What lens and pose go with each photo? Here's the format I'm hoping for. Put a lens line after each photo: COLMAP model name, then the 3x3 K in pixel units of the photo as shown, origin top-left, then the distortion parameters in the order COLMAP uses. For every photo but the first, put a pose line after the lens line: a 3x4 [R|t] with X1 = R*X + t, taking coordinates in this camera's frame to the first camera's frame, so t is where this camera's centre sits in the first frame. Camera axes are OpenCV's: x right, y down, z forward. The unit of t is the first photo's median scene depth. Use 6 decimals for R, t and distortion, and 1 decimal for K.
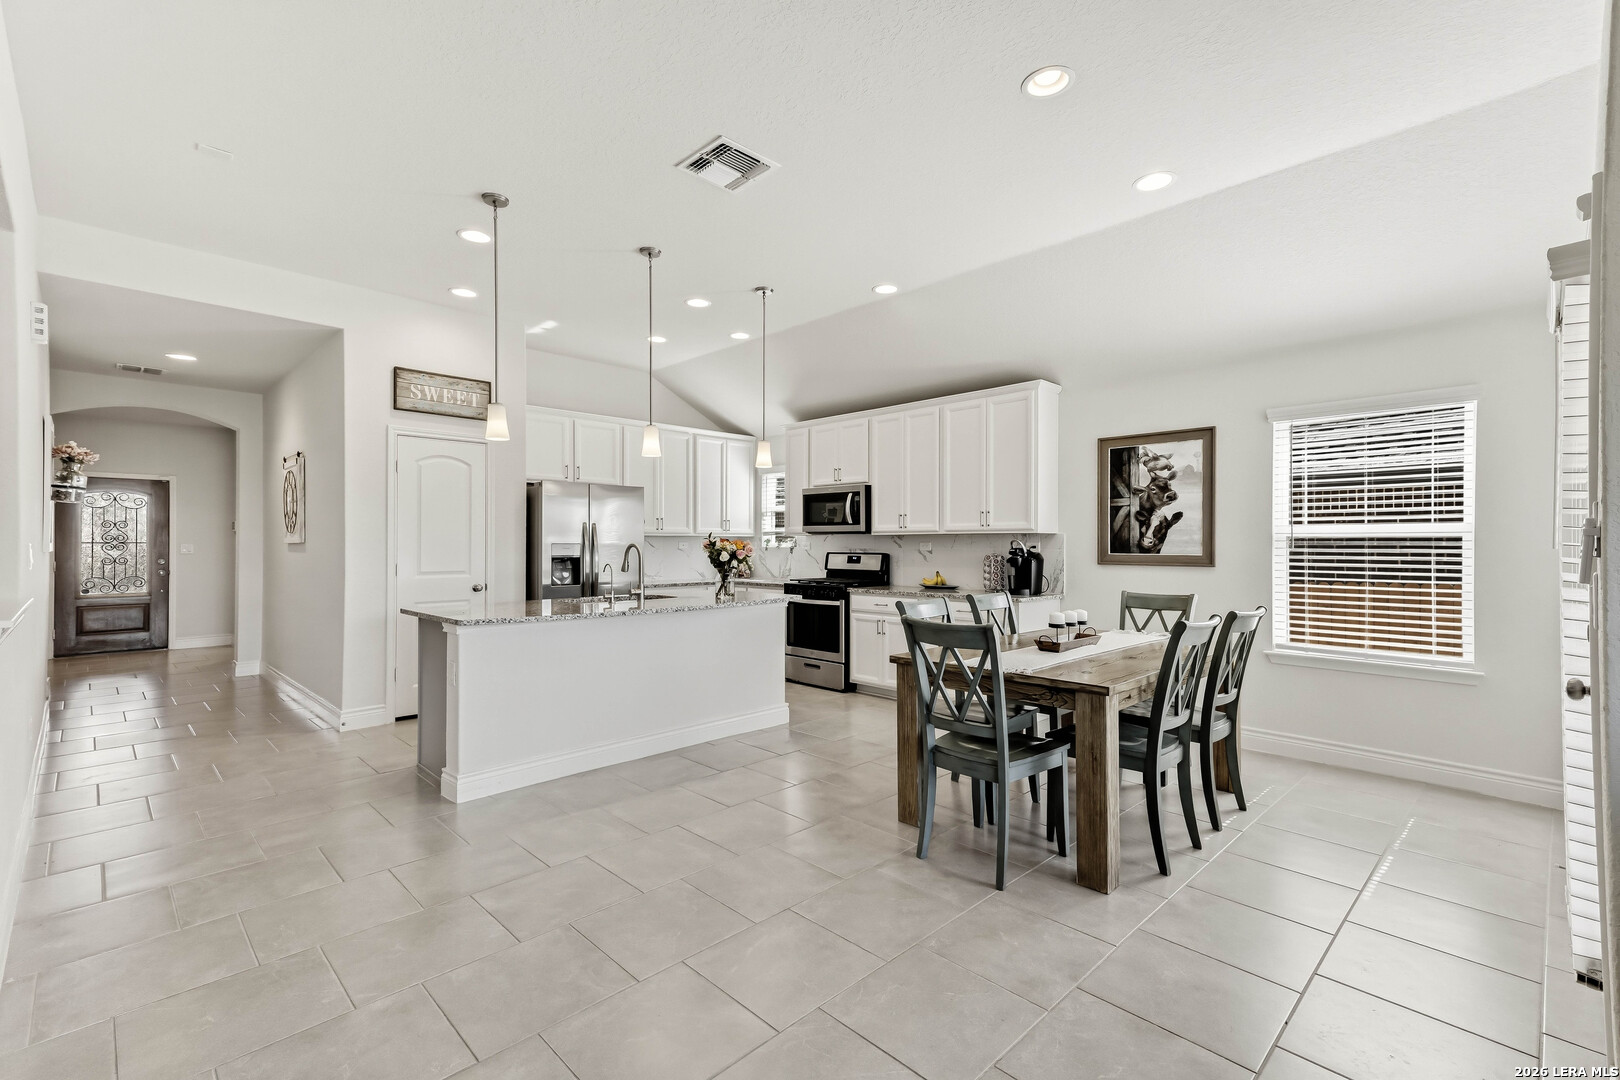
lens RADIAL K [[718.6, 0, 805.0], [0, 718.6, 539.4], [0, 0, 1]] dist [0.040276, 0.002772]
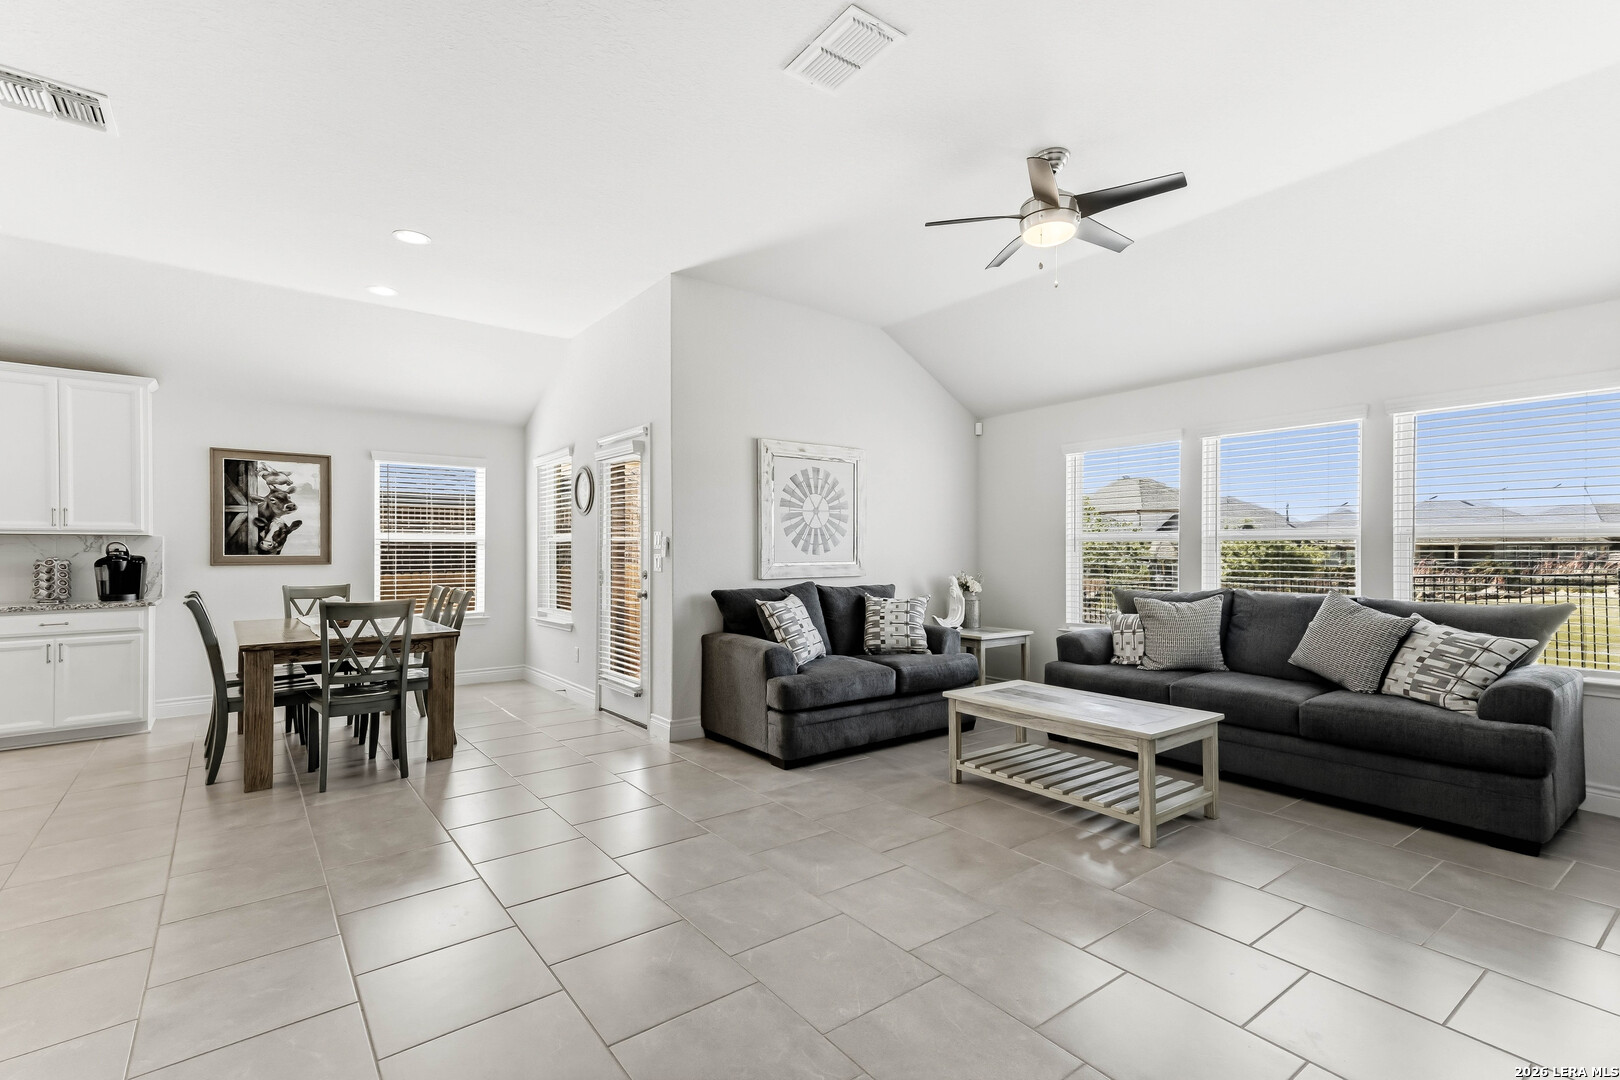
lens RADIAL K [[718.6, 0, 797.6], [0, 718.6, 550.0], [0, 0, 1]] dist [0.040276, 0.002772]
pose [[0.130477, -0.001251, 0.991451, -0.531857], [-0.004183, 0.999990, 0.001812, 0.005482], [-0.991442, -0.004383, 0.130471, 0.007073]]
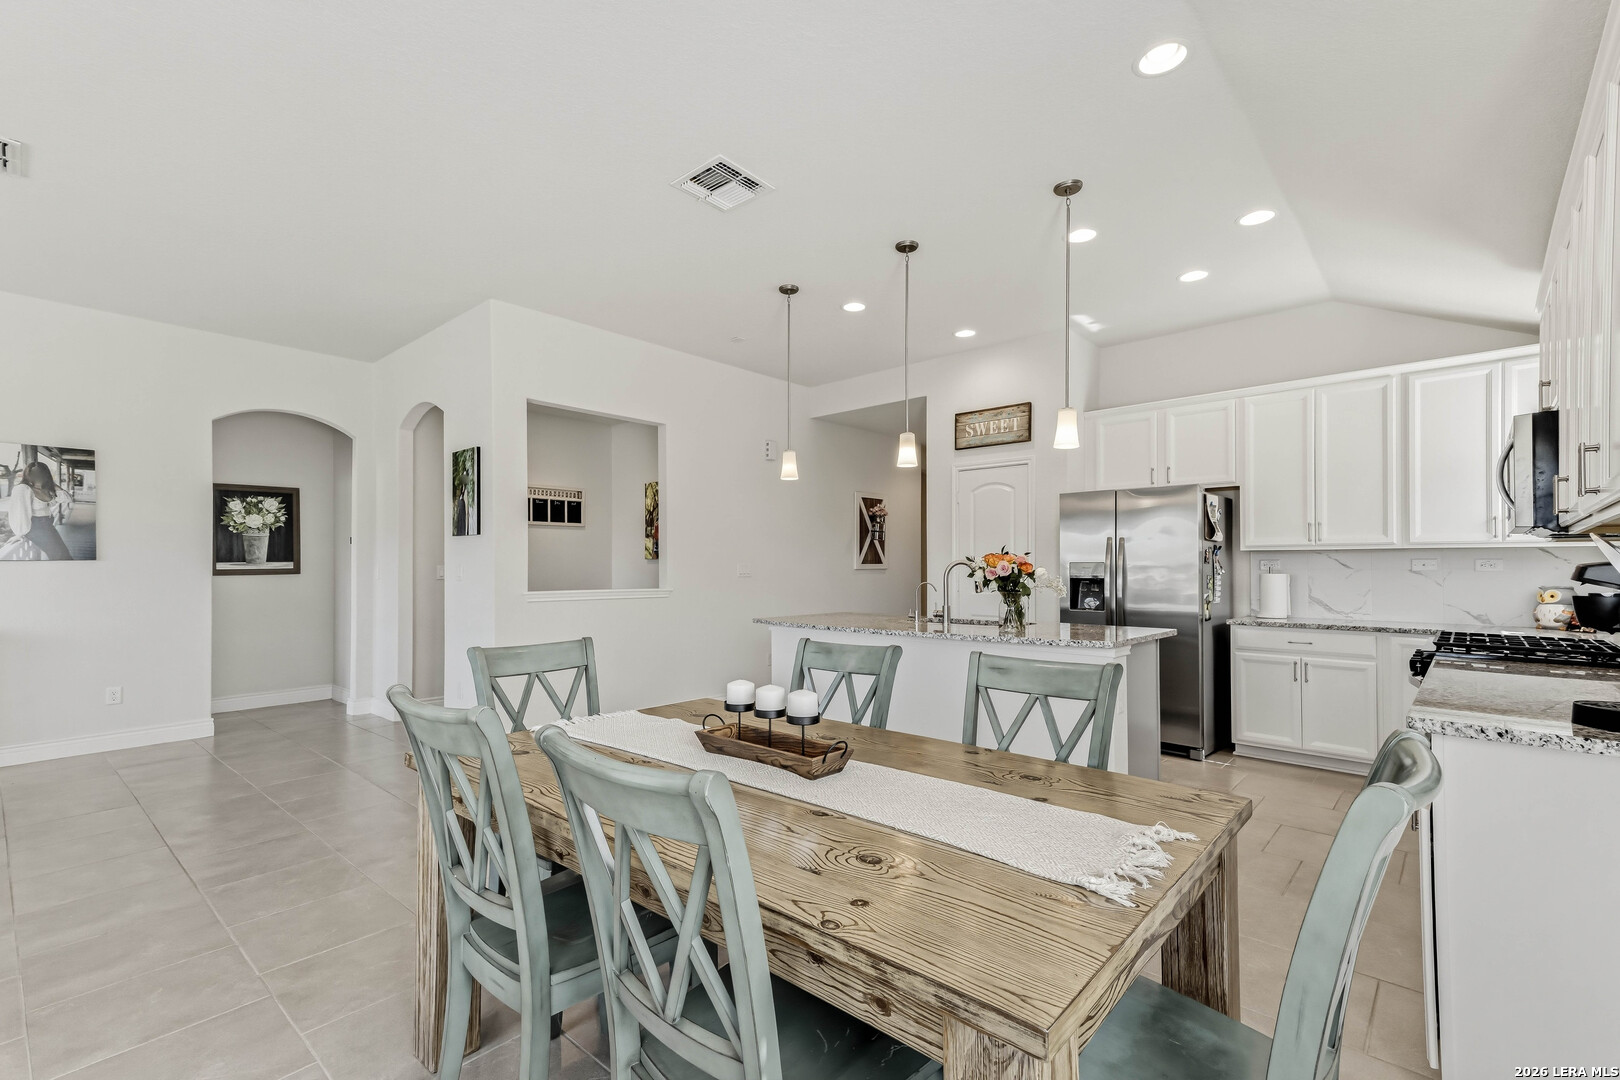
lens RADIAL K [[718.6, 0, 817.1], [0, 718.6, 569.3], [0, 0, 1]] dist [0.040276, 0.002772]
pose [[0.063883, 0.003539, -0.997951, 0.566436], [0.006352, 0.999972, 0.003953, 0.009003], [0.997937, -0.006591, 0.063859, 0.664063]]
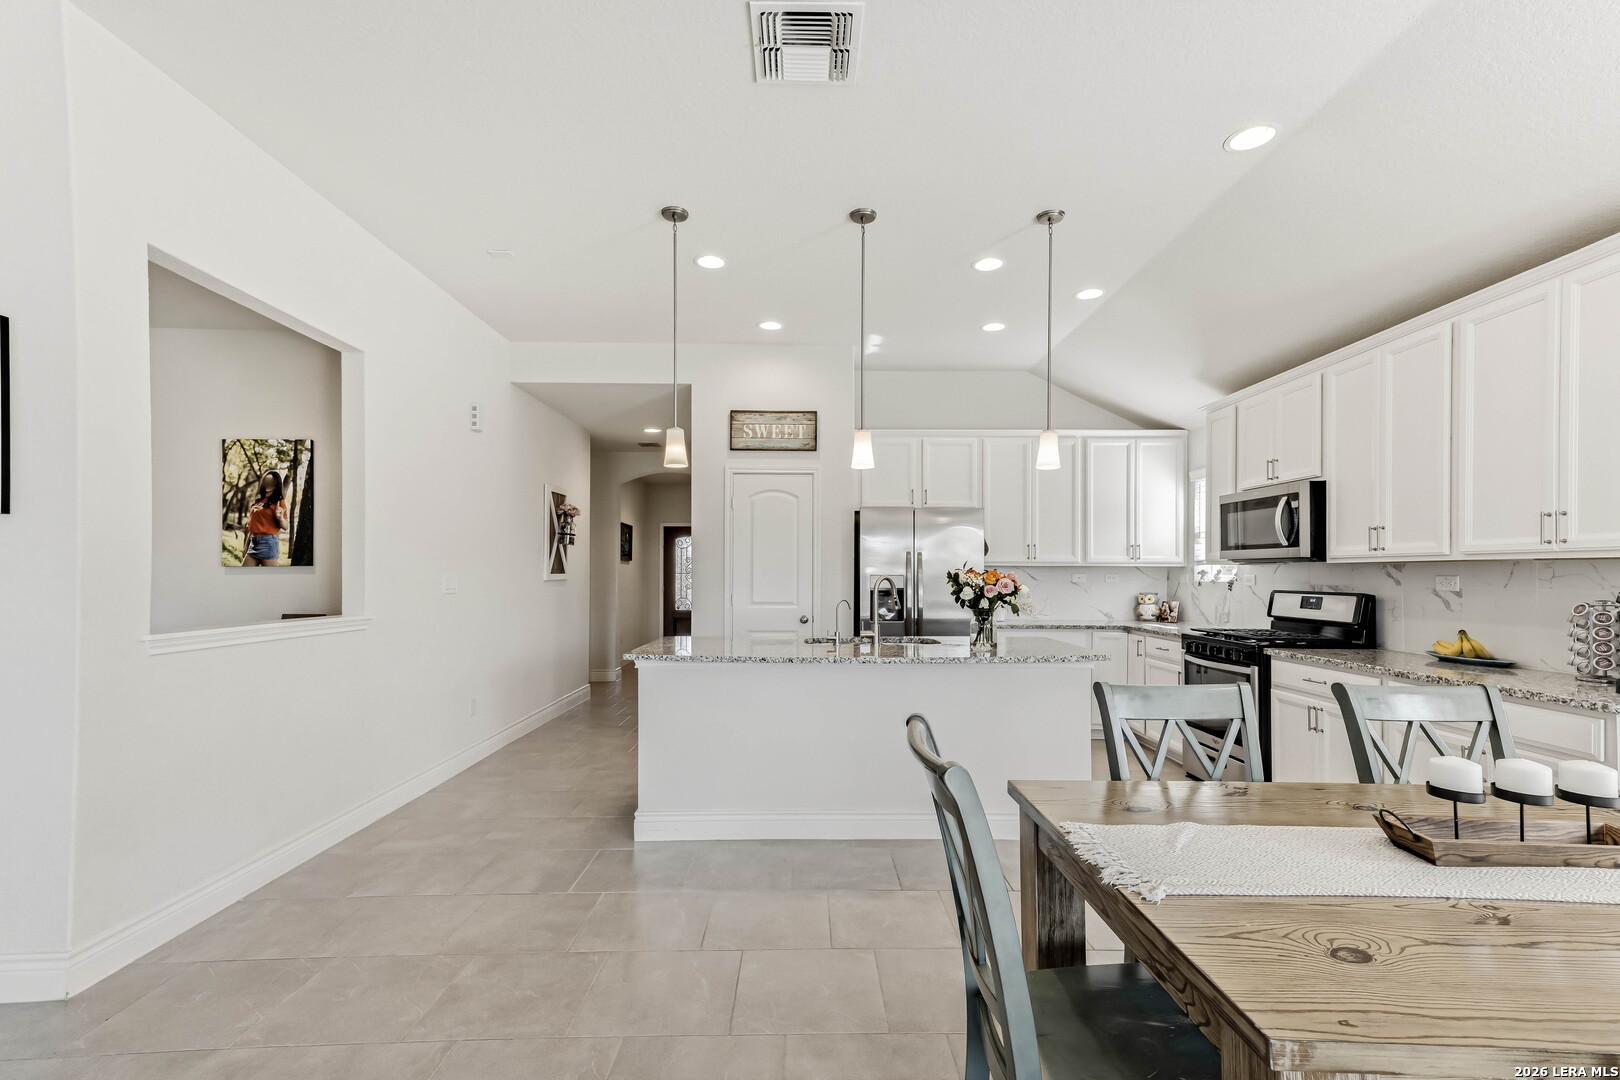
lens RADIAL K [[718.6, 0, 807.7], [0, 718.6, 569.5], [0, 0, 1]] dist [0.040276, 0.002772]
pose [[0.722456, -0.001880, -0.691414, 0.240044], [0.002123, 0.999998, -0.000501, -0.001987], [0.691413, -0.001106, 0.722459, 0.297556]]
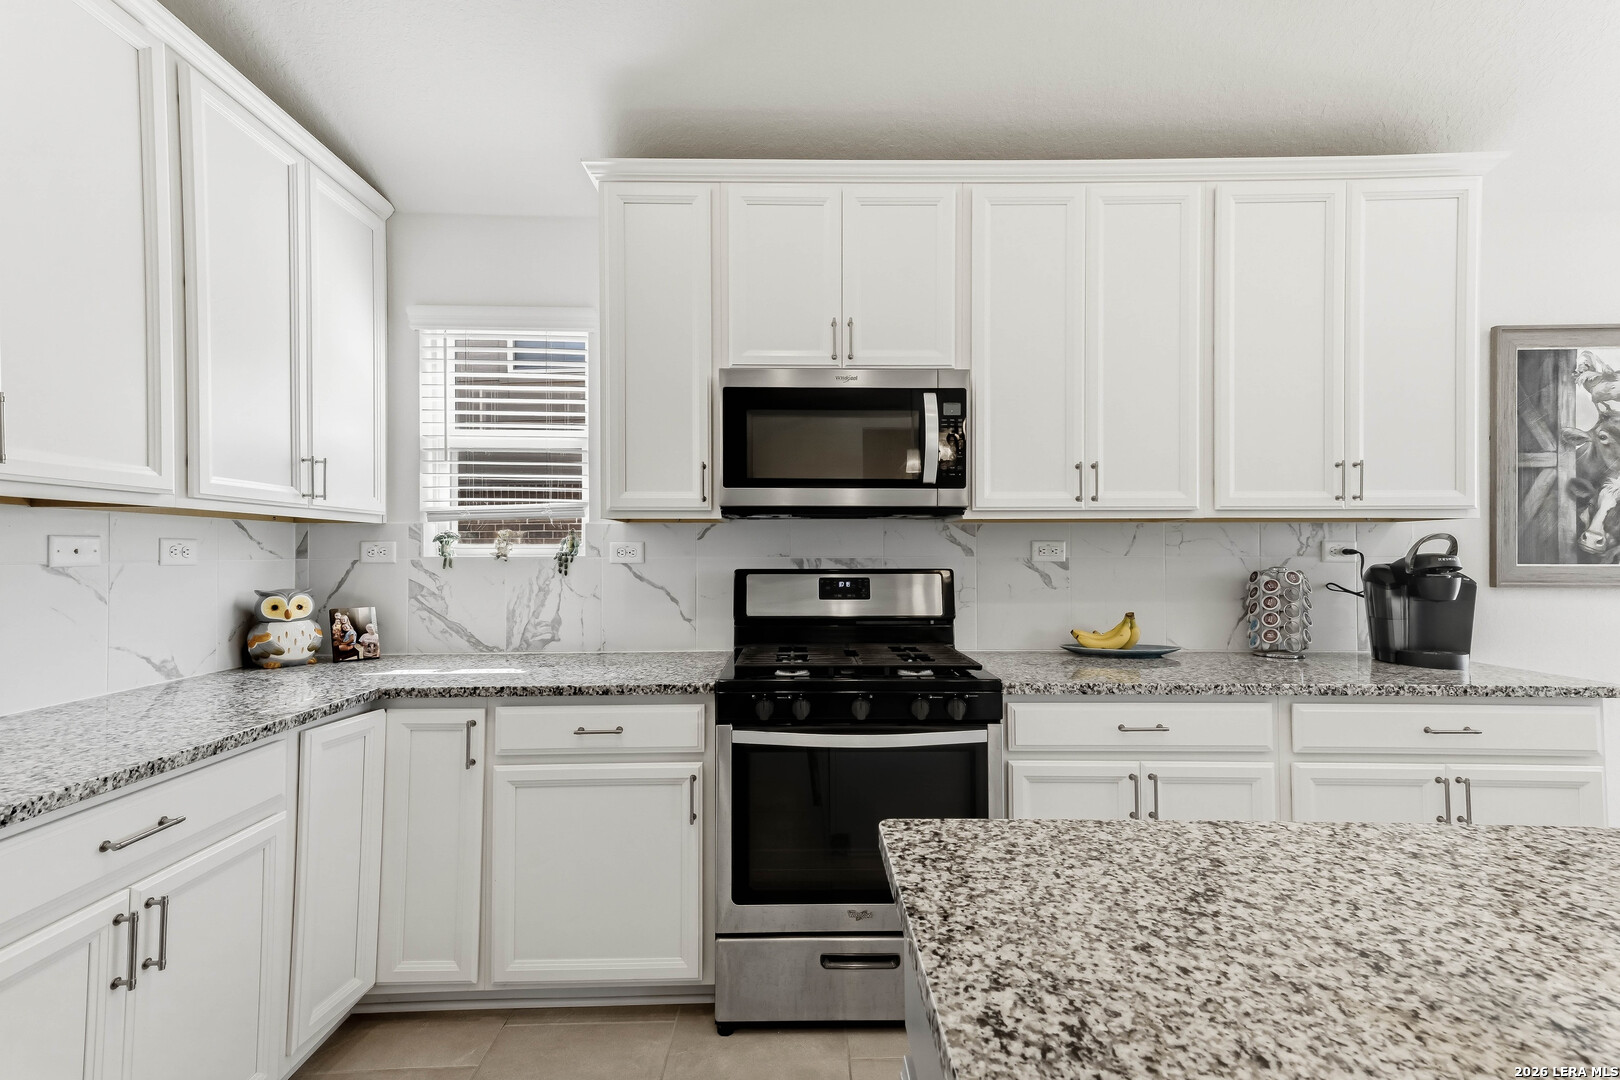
lens RADIAL K [[718.6, 0, 813.8], [0, 718.6, 547.5], [0, 0, 1]] dist [0.040276, 0.002772]
pose [[0.686212, 0.004293, 0.727389, -0.256457], [-0.002557, 0.999991, -0.003490, 0.010418], [-0.727397, 0.000535, 0.686217, 0.951770]]
